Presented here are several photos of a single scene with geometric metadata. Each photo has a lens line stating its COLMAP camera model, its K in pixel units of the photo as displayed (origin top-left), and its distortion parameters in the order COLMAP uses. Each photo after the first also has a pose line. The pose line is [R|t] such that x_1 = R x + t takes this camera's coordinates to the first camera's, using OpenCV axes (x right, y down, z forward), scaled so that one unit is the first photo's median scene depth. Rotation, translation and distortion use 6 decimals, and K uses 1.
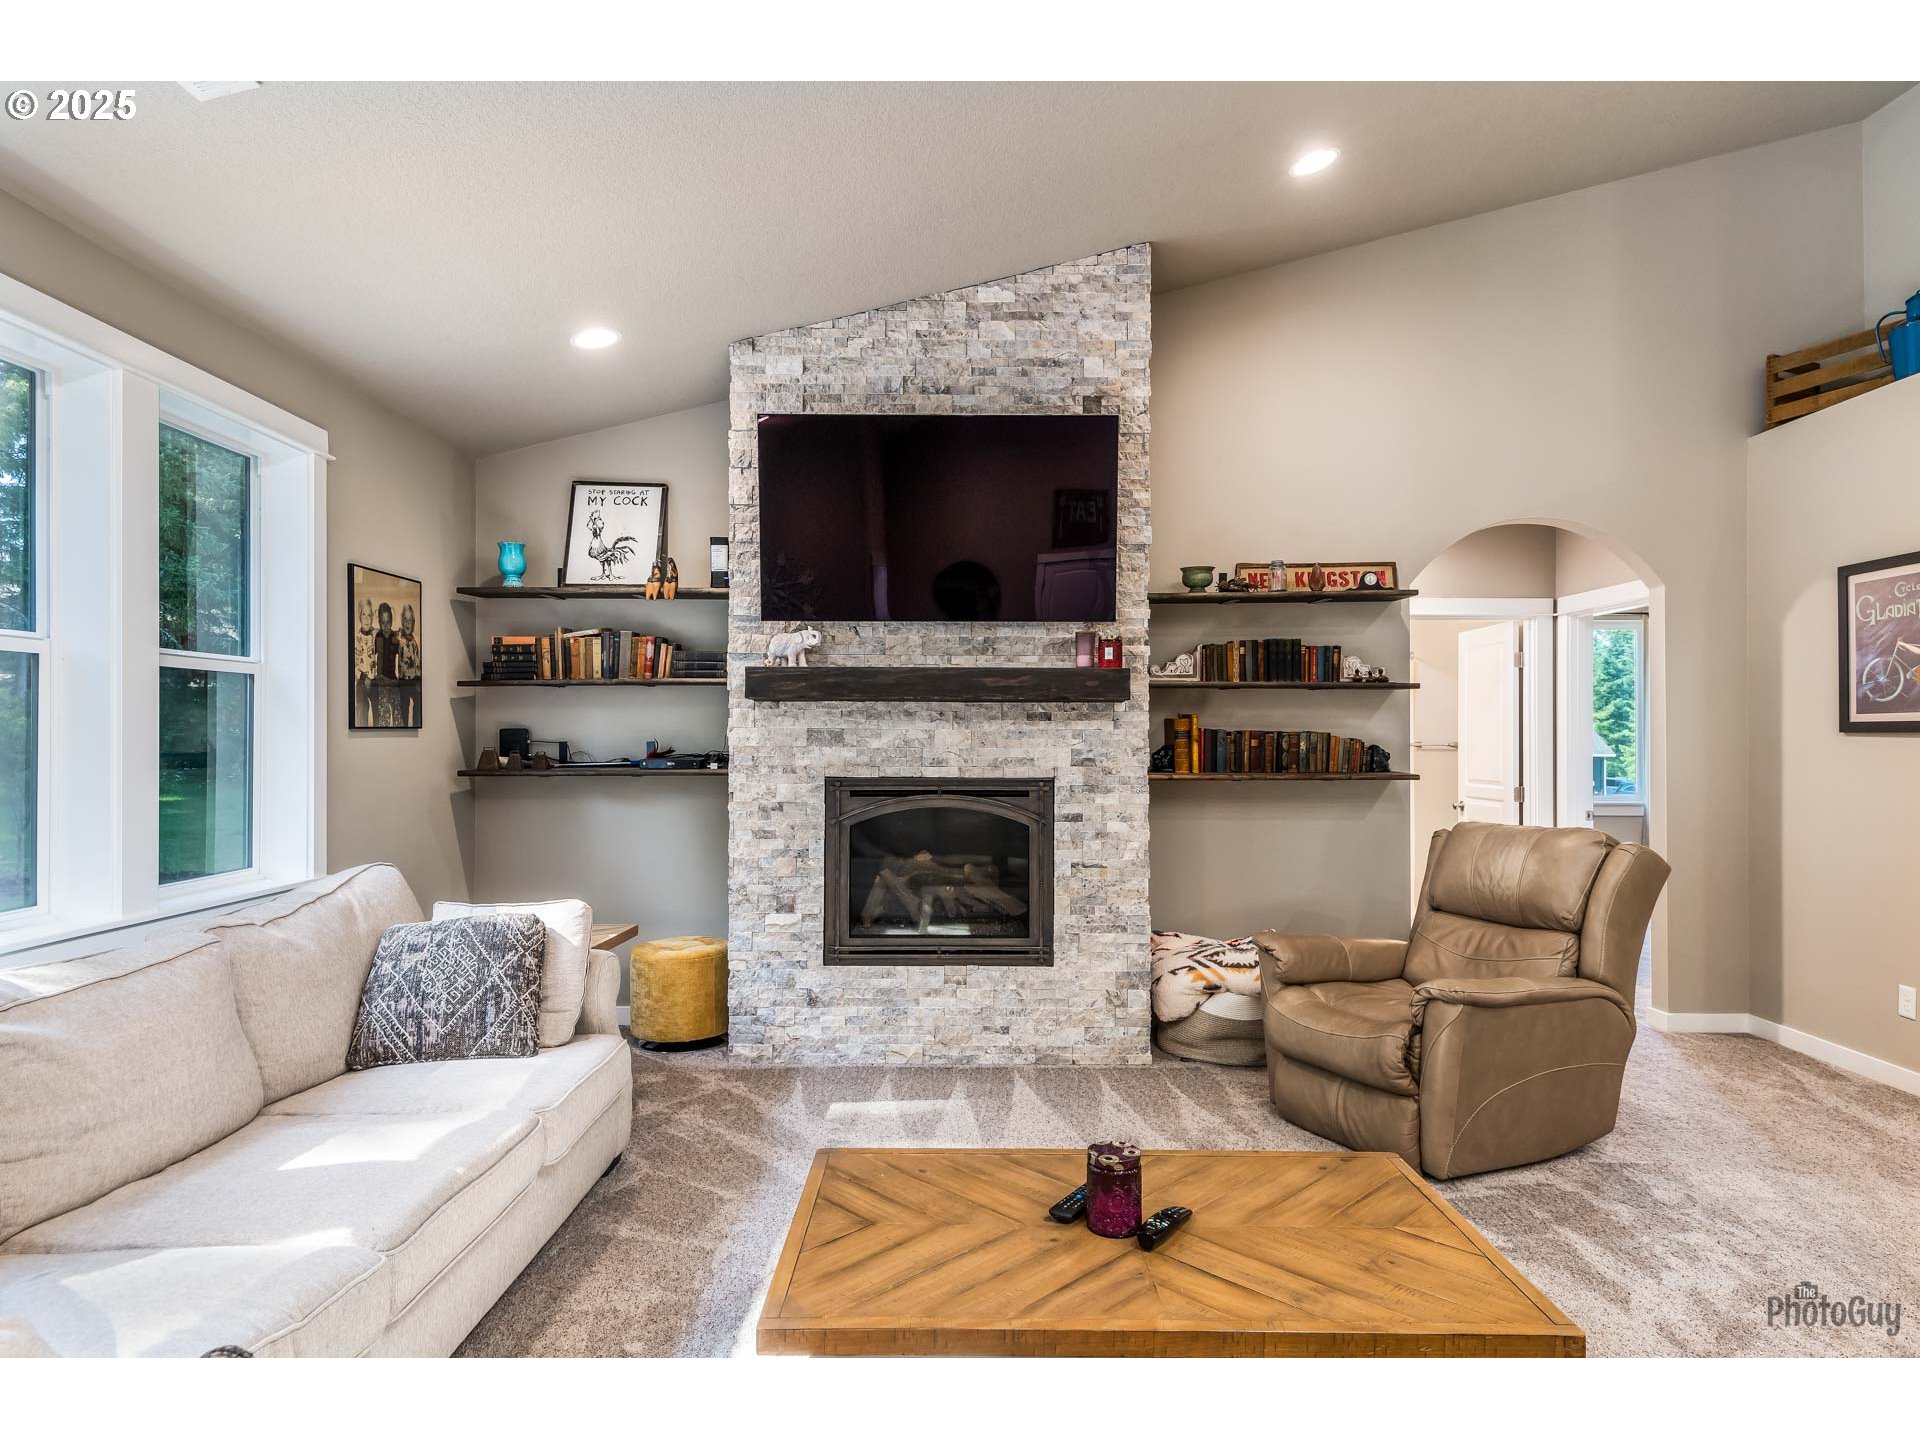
lens RADIAL K [[1101.1, 0, 963.7], [0, 1101.1, 729.2], [0, 0, 1]] dist [0.028470, -0.002607]
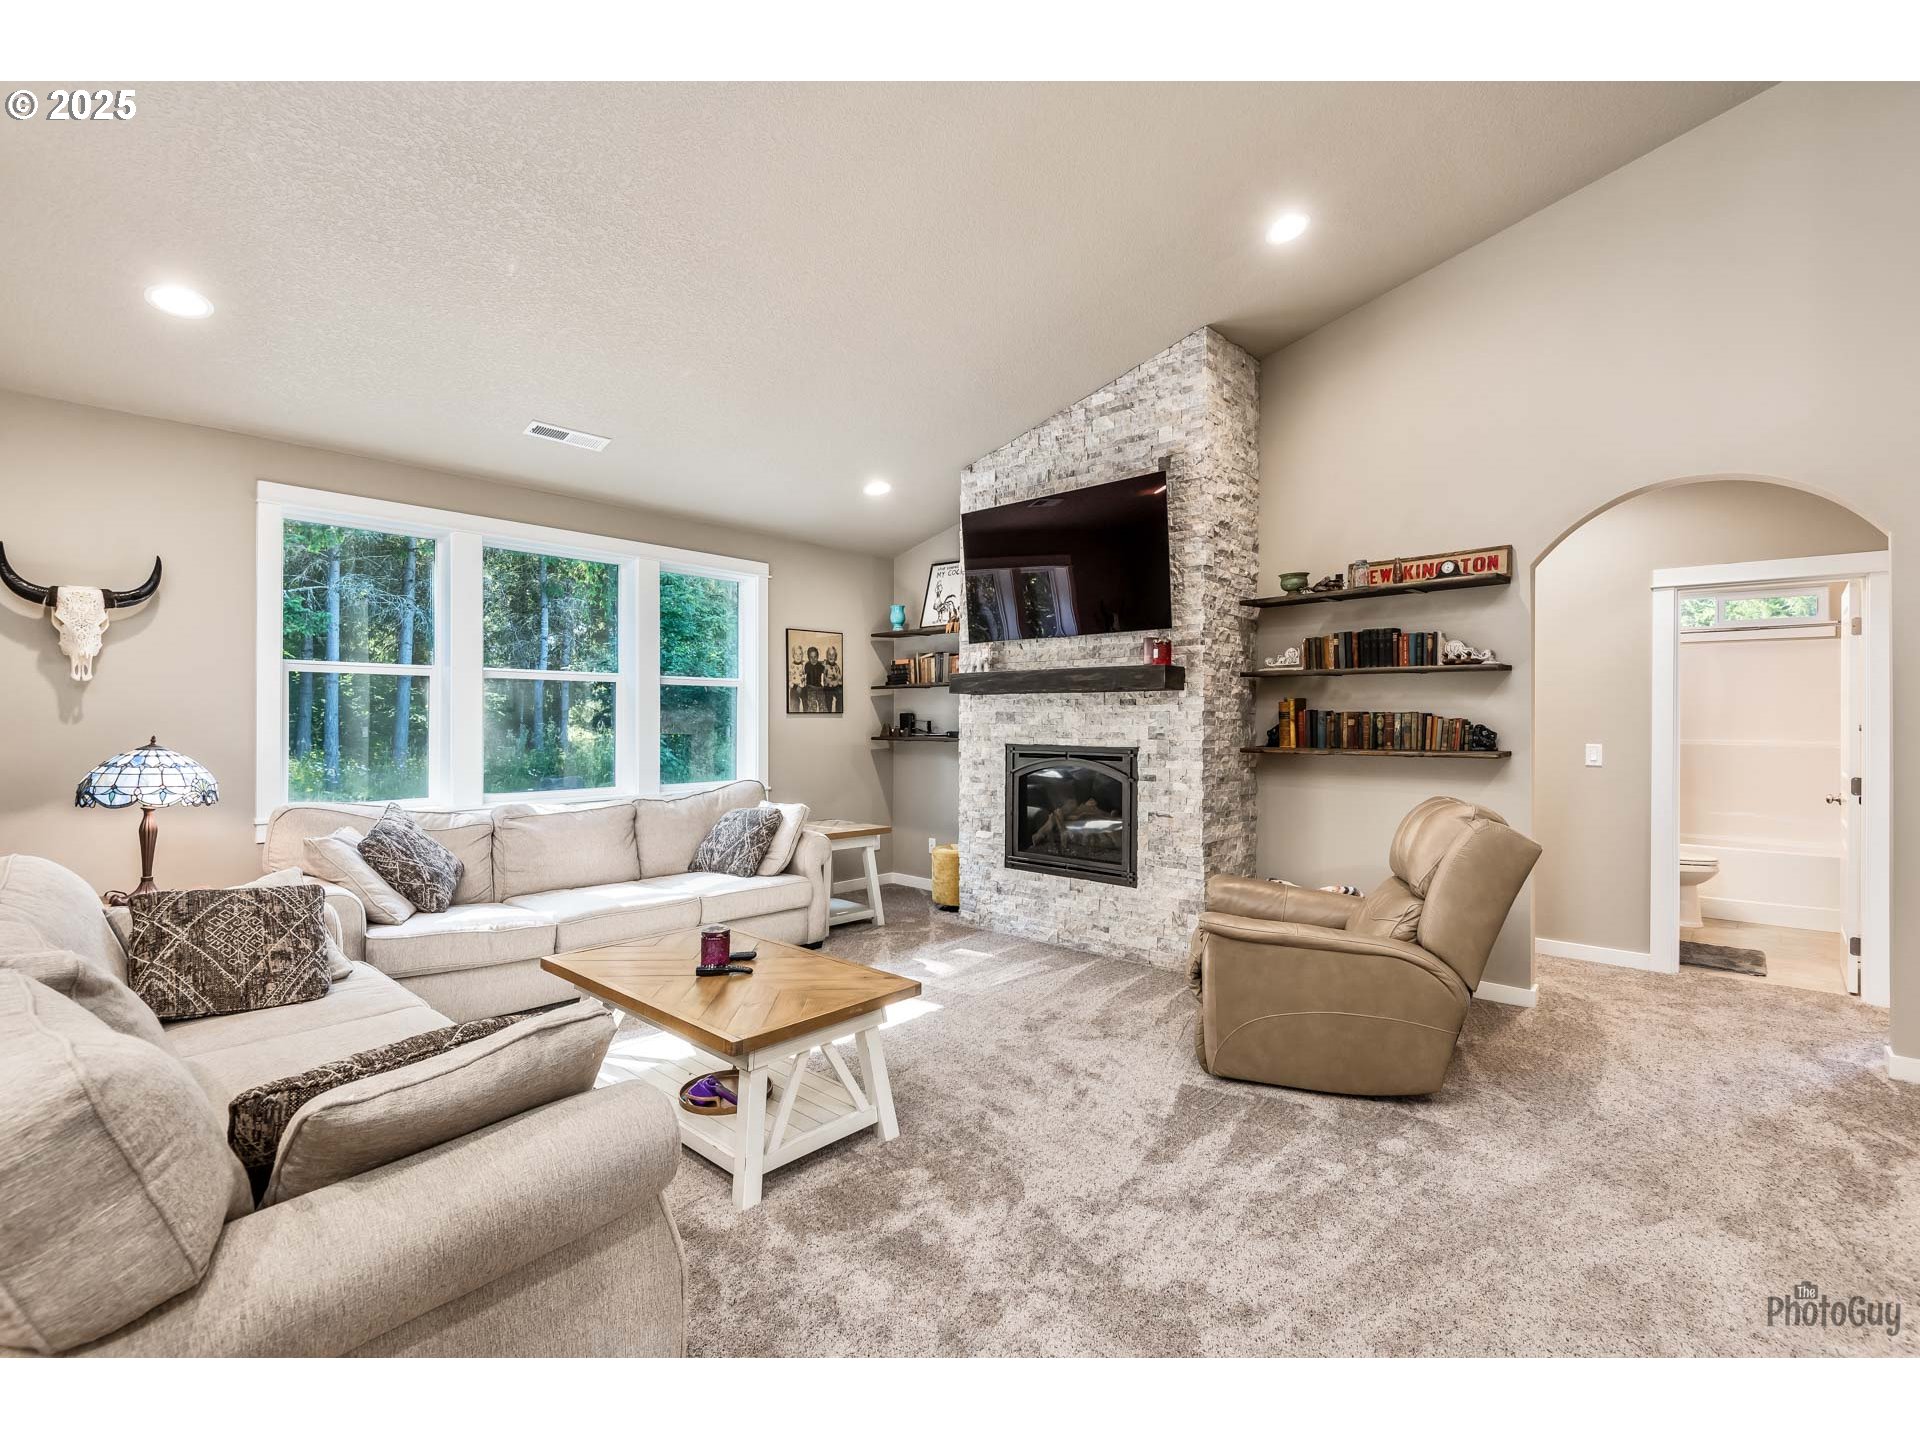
lens RADIAL K [[867.6, 0, 957.8], [0, 867.6, 715.4], [0, 0, 1]] dist [0.018546, -0.011622]
pose [[0.735405, -0.003144, -0.677621, 0.637879], [0.004184, 0.999991, -0.000099, 0.004090], [0.677615, -0.002762, 0.735411, 0.075445]]
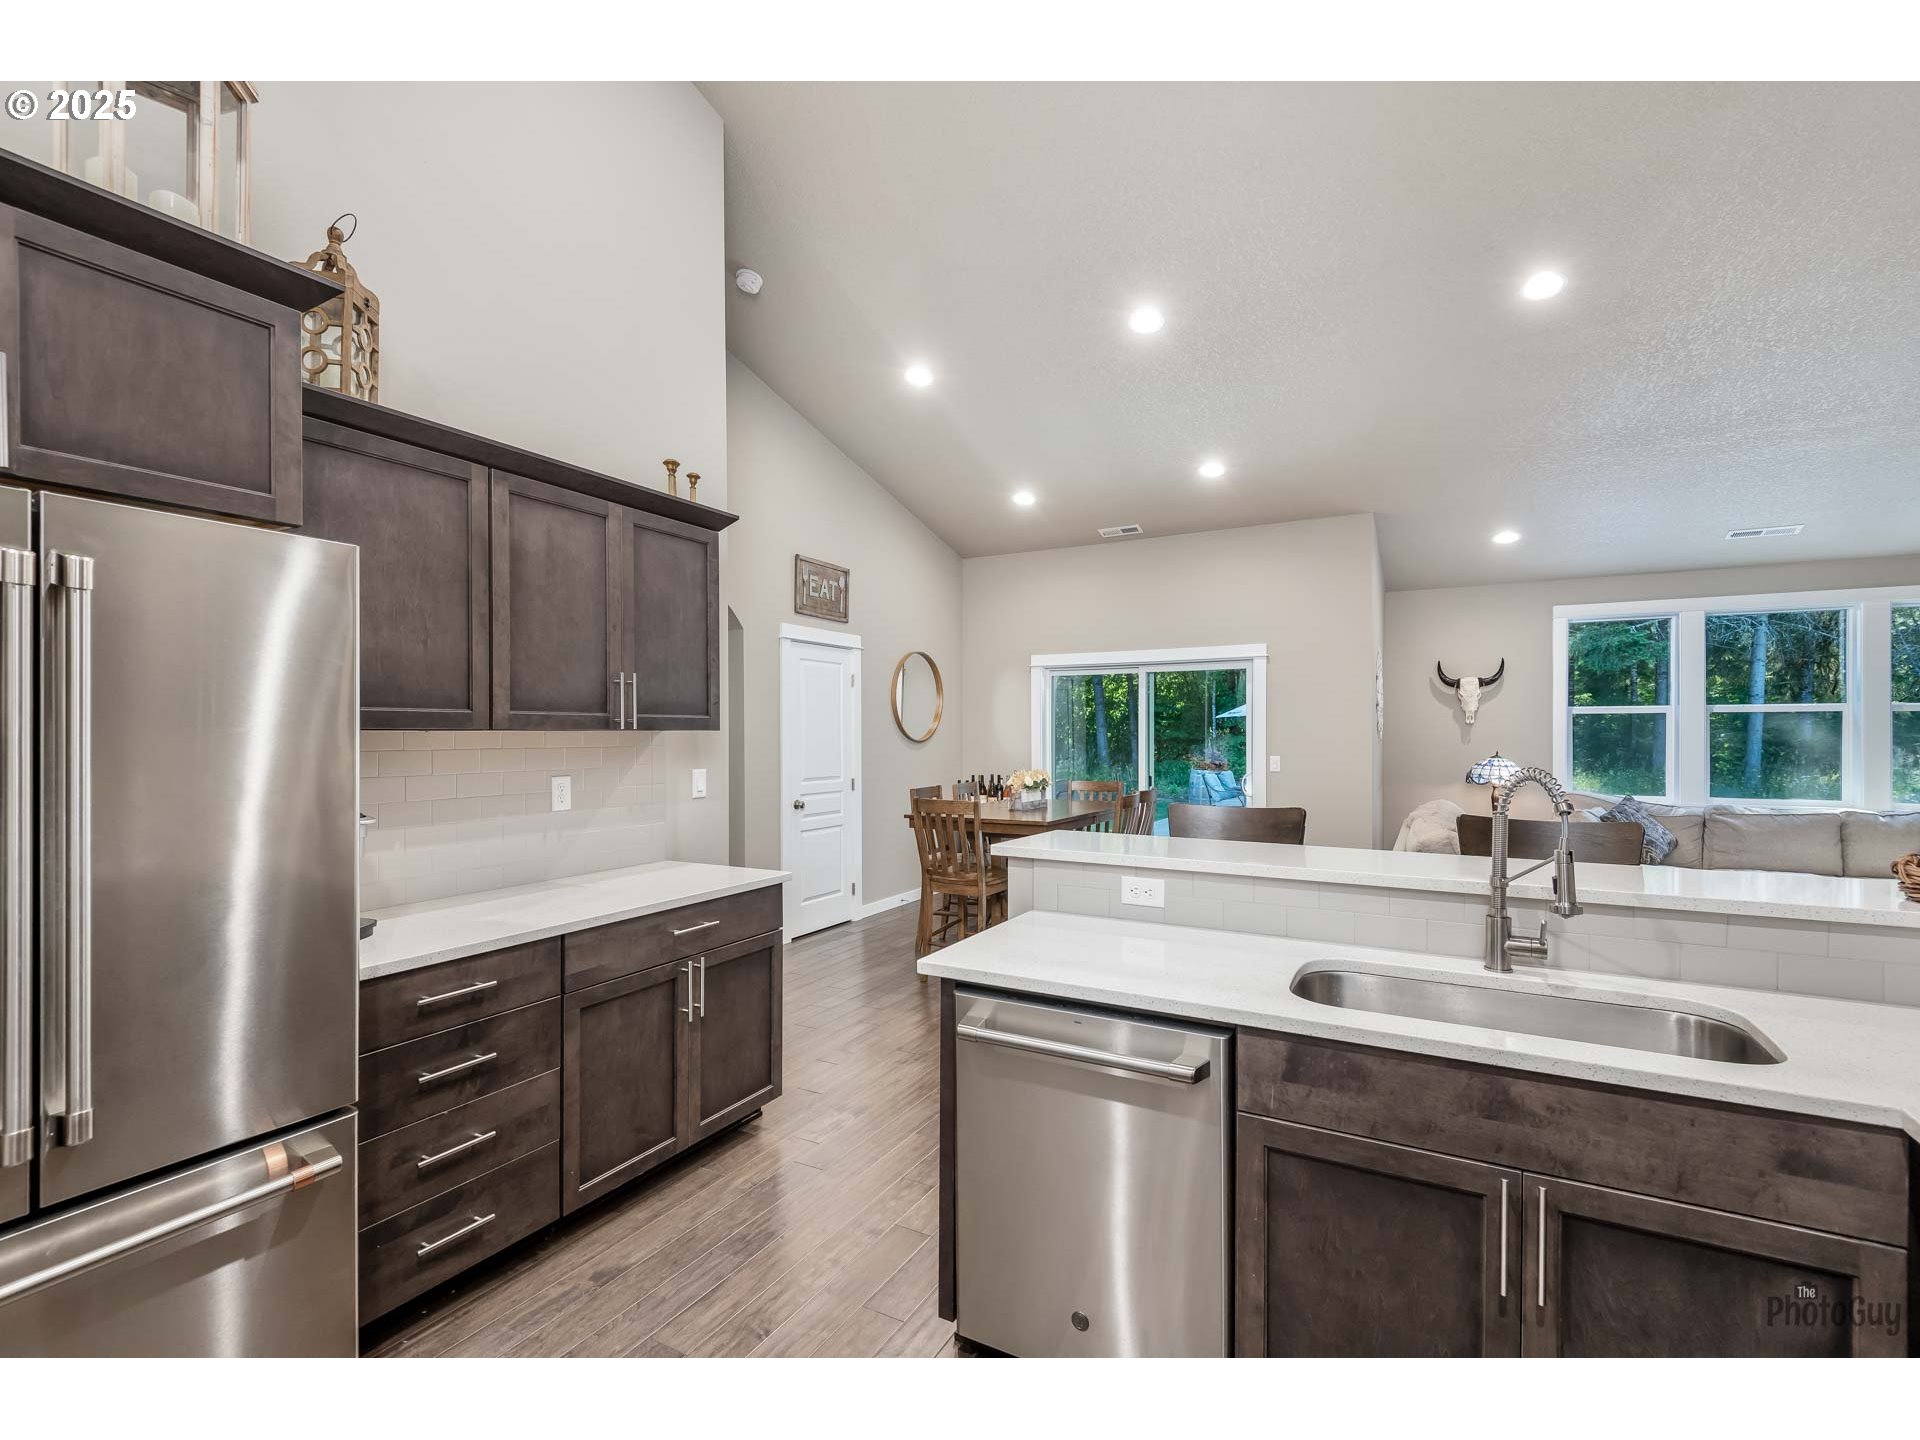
lens RADIAL K [[867.6, 0, 969.4], [0, 867.6, 738.3], [0, 0, 1]] dist [0.018546, -0.011622]
pose [[-0.481235, 0.002230, -0.876589, 1.387626], [0.004958, 0.999988, -0.000177, -0.007662], [0.876578, -0.004431, -0.481240, 0.083978]]
